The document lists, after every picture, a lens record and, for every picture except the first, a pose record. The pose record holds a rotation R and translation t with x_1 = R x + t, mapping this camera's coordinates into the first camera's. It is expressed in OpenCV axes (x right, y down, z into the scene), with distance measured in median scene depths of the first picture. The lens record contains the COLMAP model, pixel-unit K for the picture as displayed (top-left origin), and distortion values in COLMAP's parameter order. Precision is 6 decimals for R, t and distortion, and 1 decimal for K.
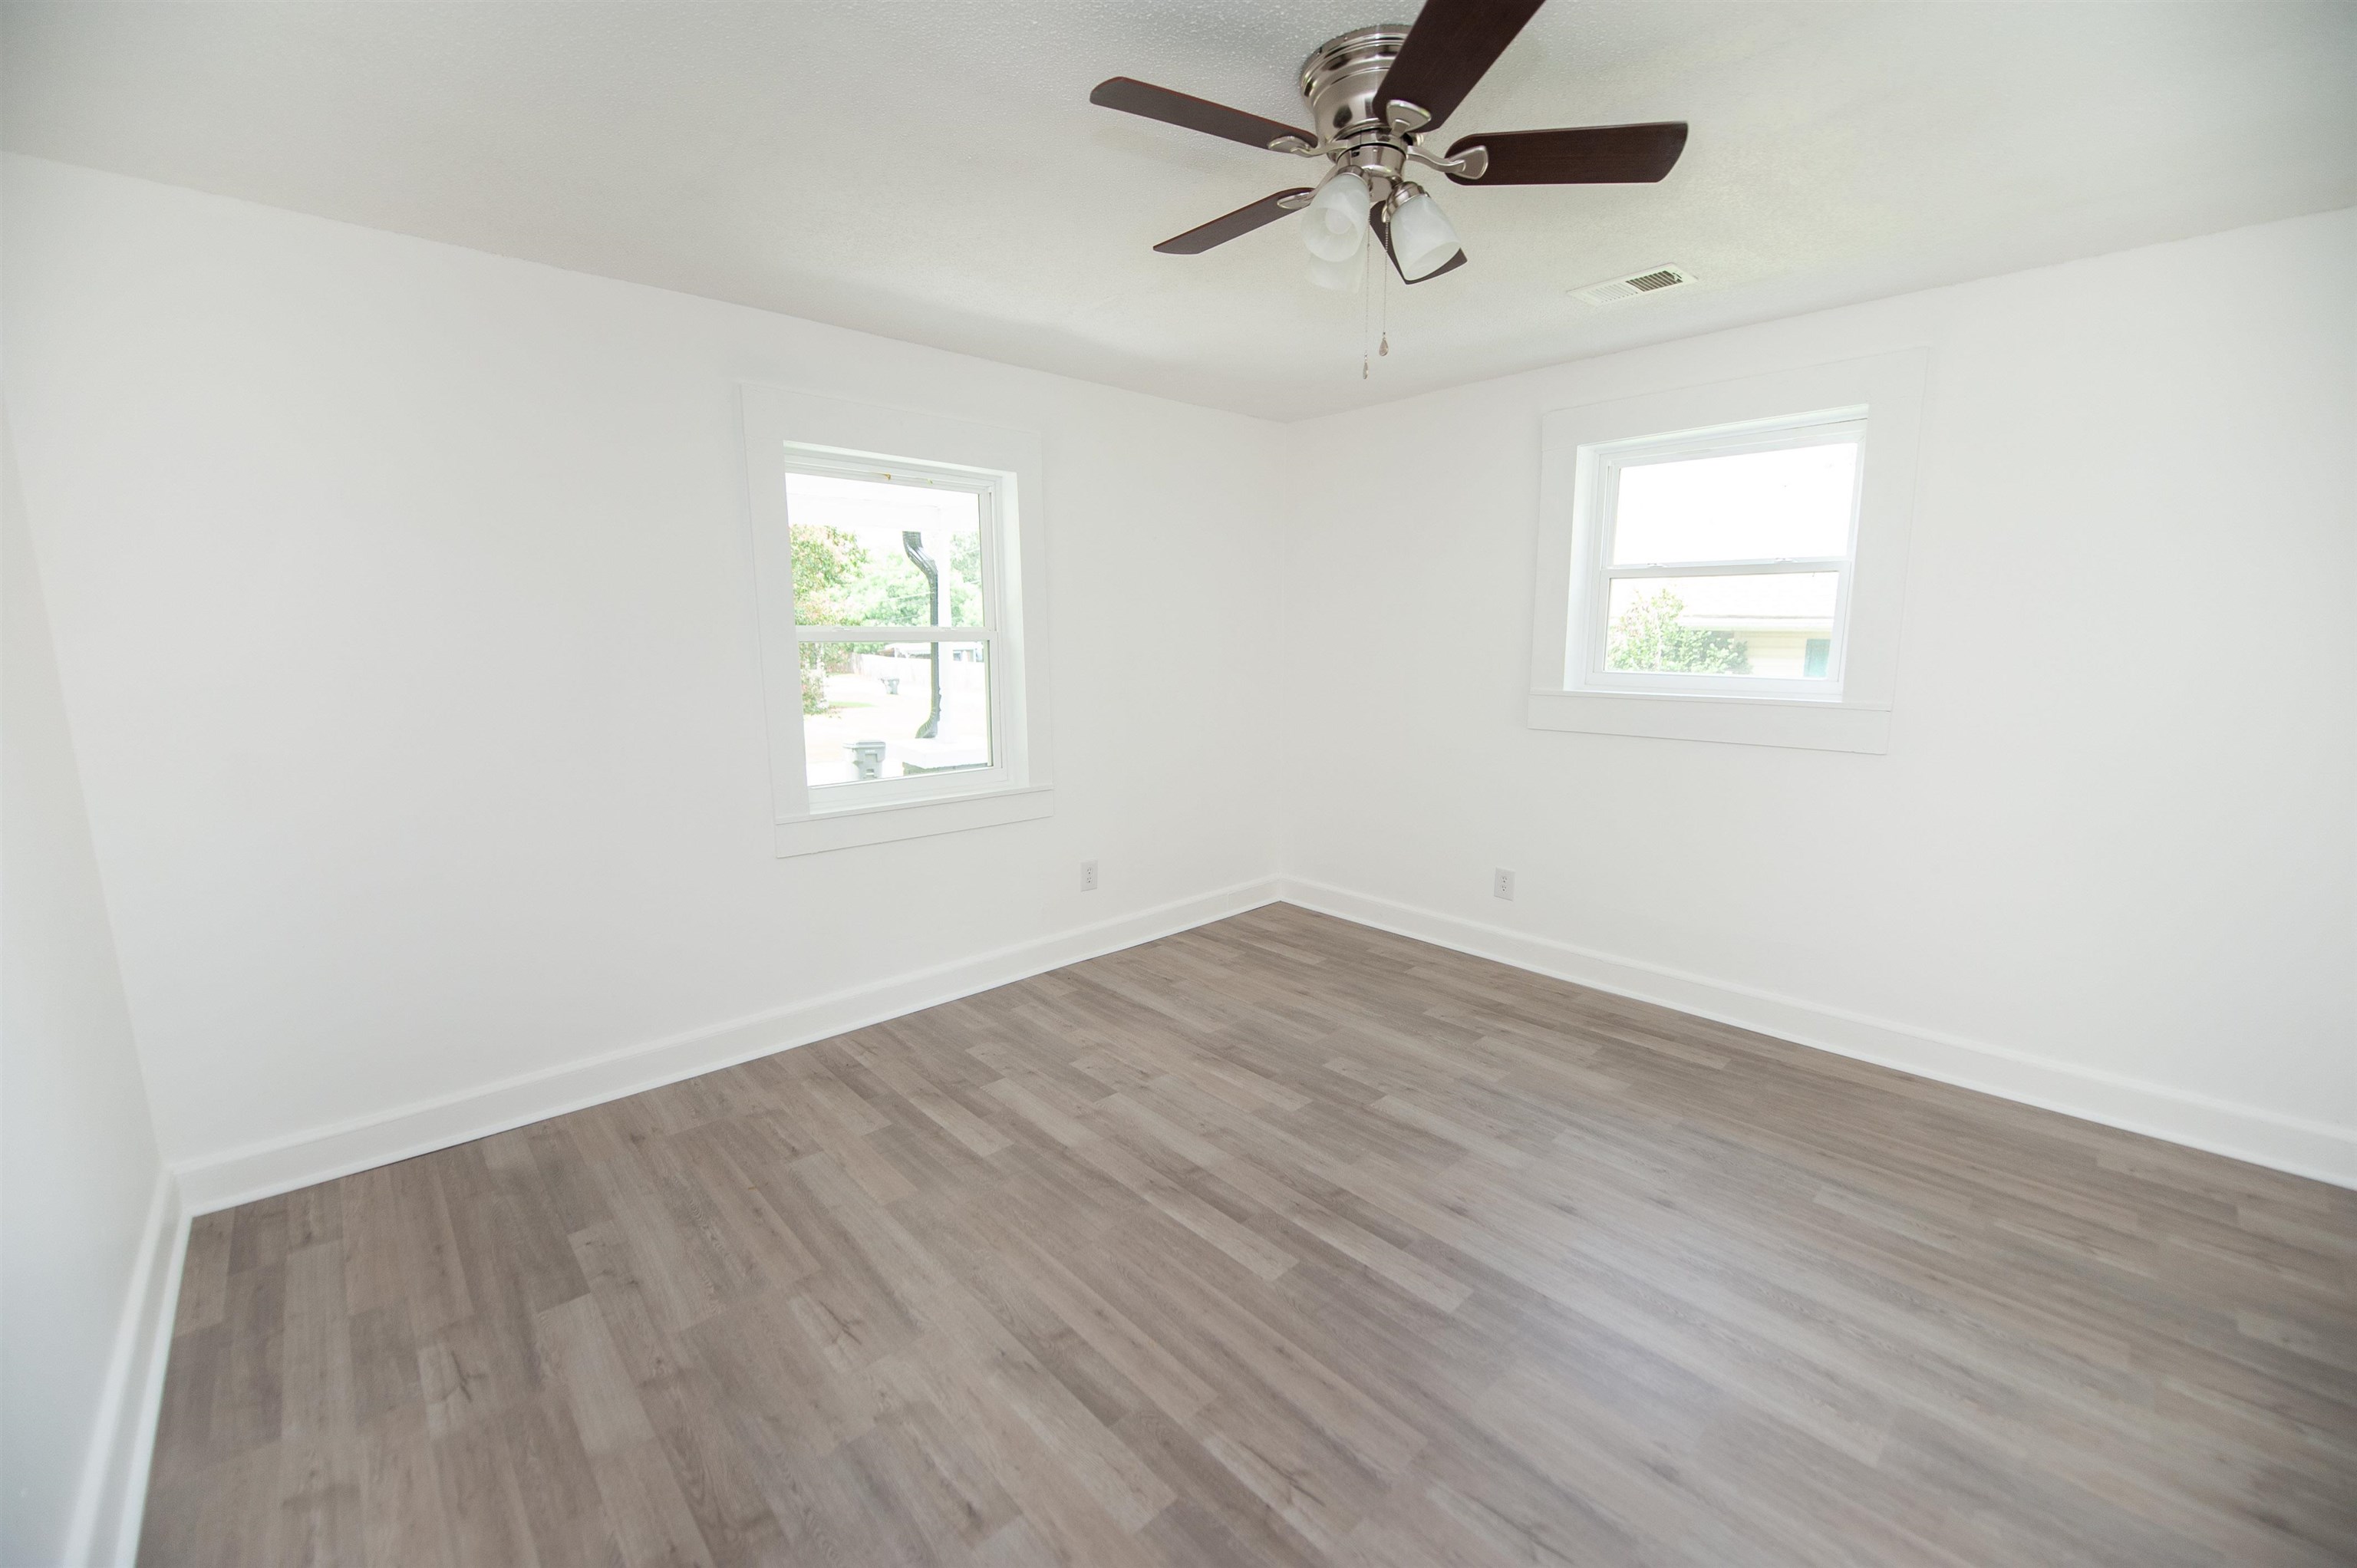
lens RADIAL K [[948.2, 0, 1186.2], [0, 948.2, 783.7], [0, 0, 1]] dist [-0.017485, -0.002457]
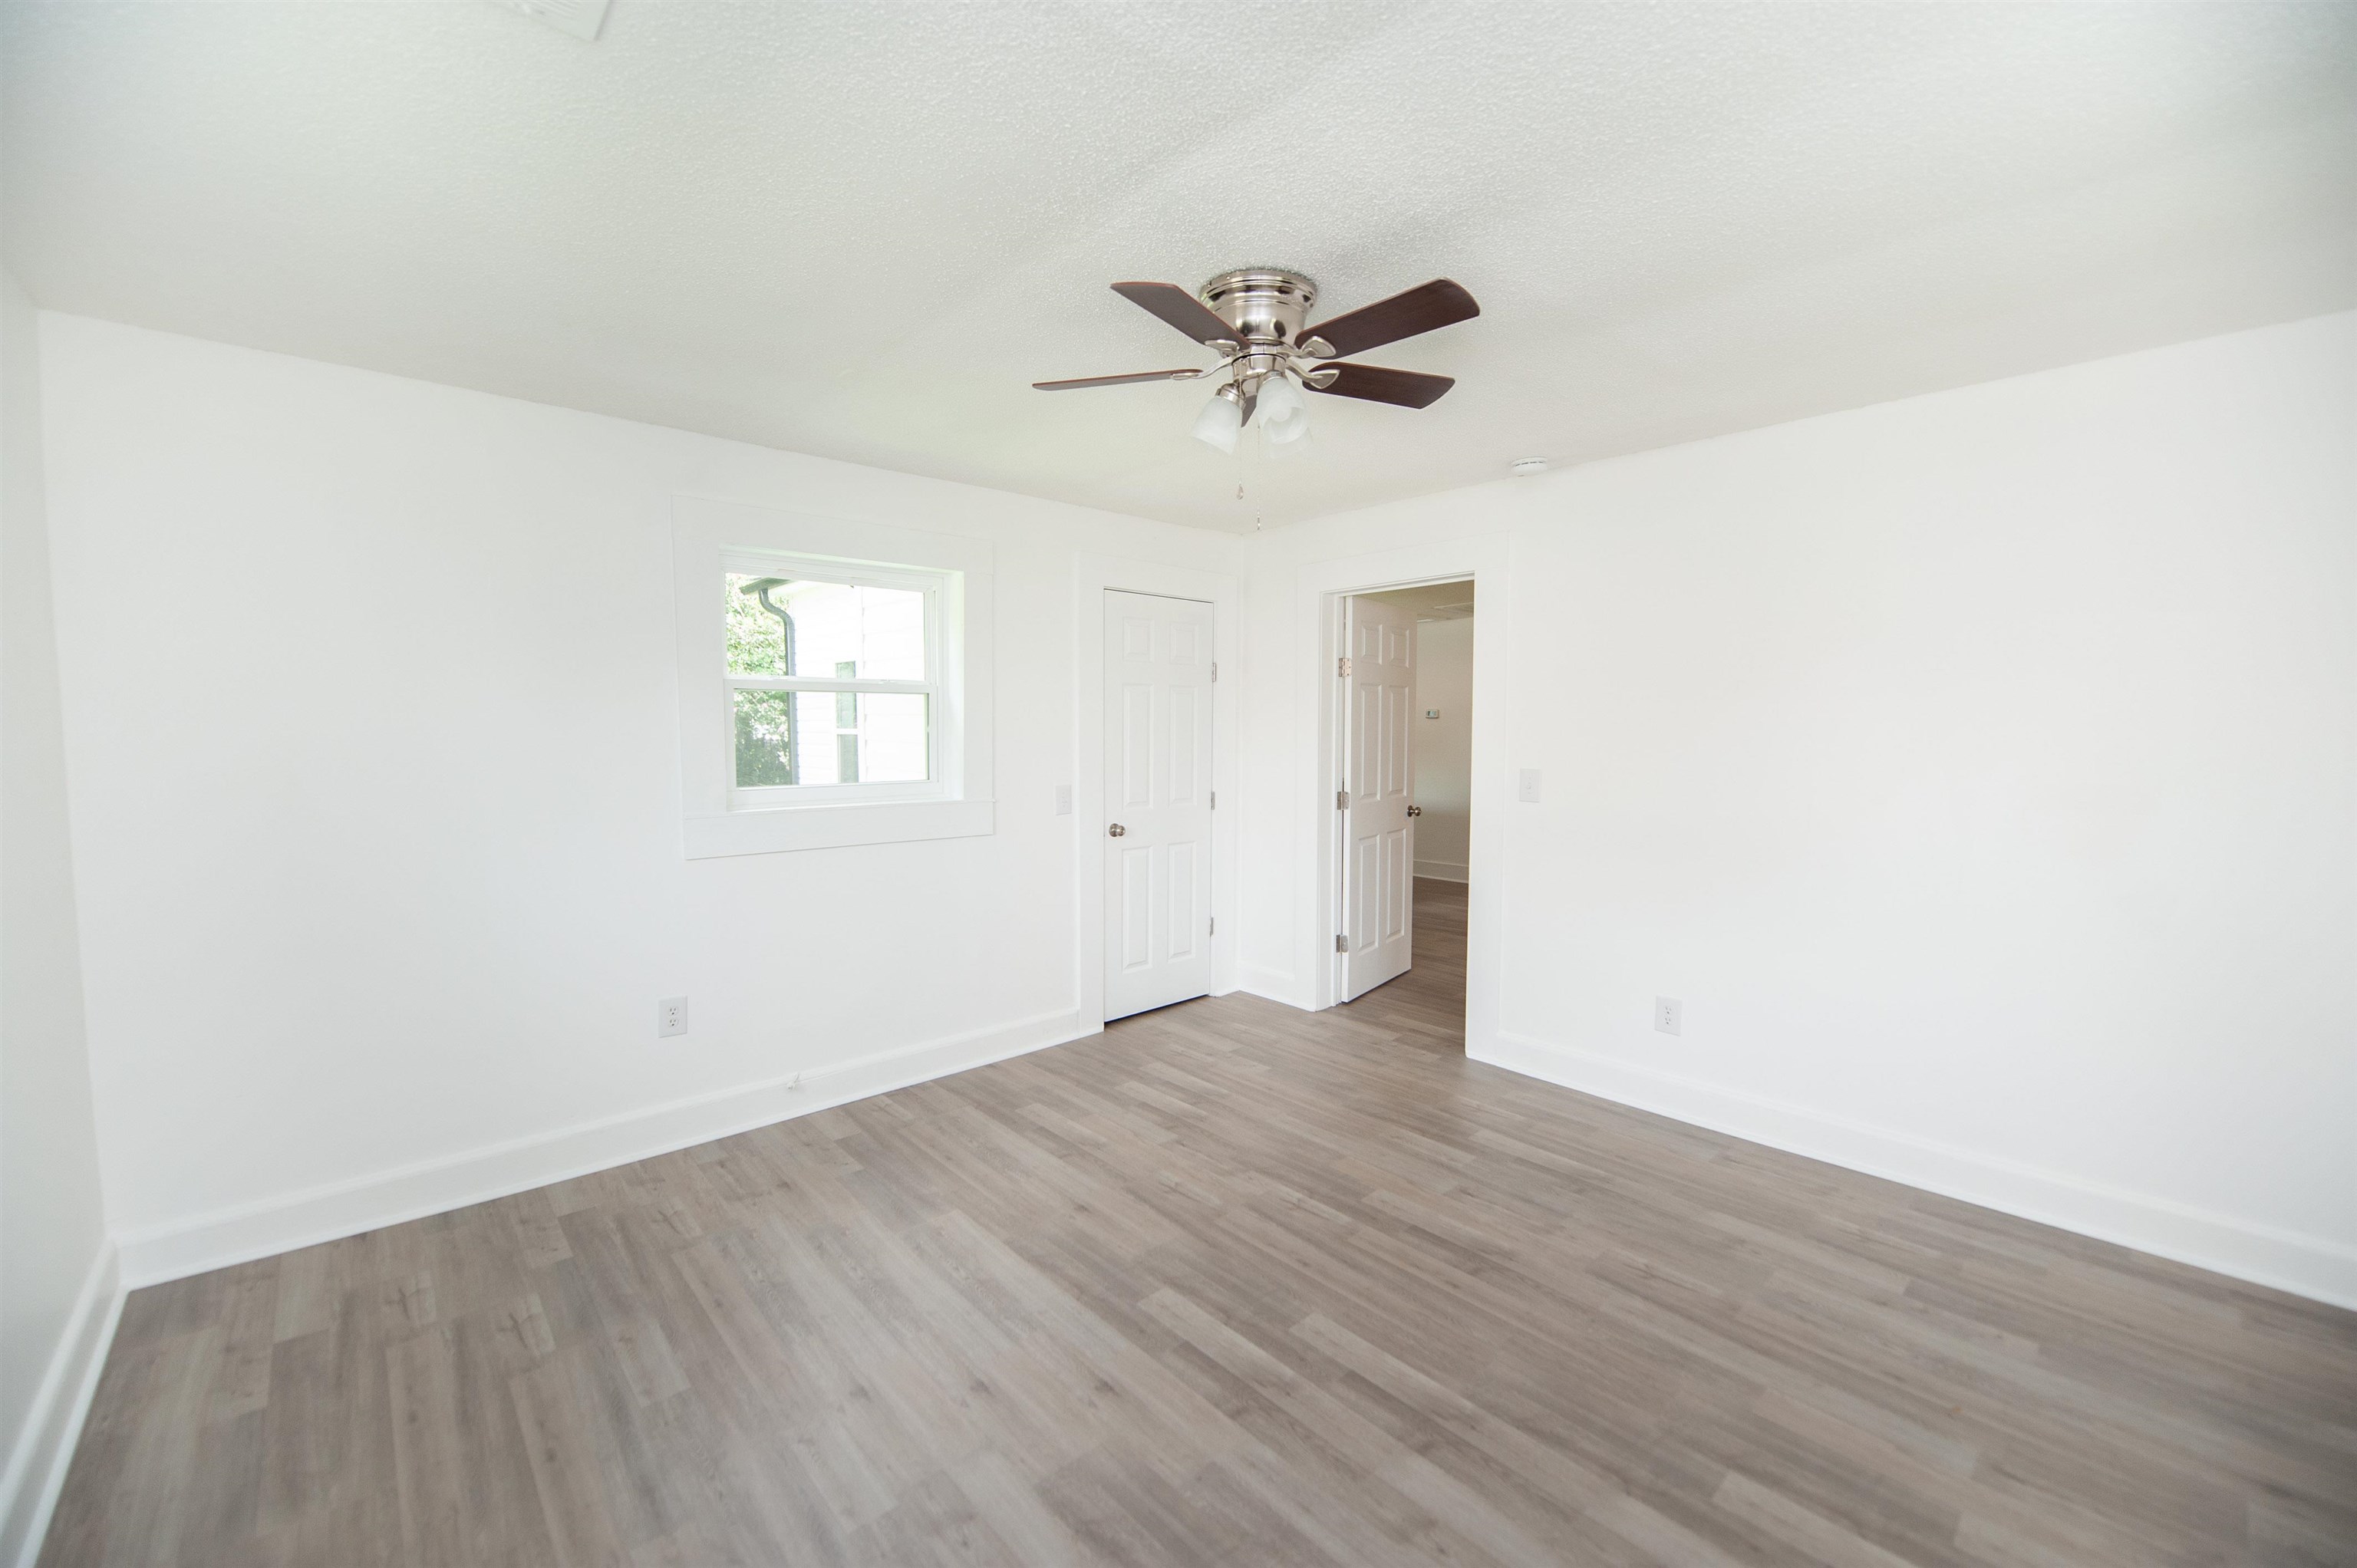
lens RADIAL K [[948.2, 0, 1186.2], [0, 948.2, 783.7], [0, 0, 1]] dist [-0.017485, -0.002457]
pose [[-0.999898, 0.003611, 0.013797, 0.220161], [0.006649, 0.973880, 0.226967, -0.323747], [-0.012617, 0.227036, -0.973805, 1.907725]]
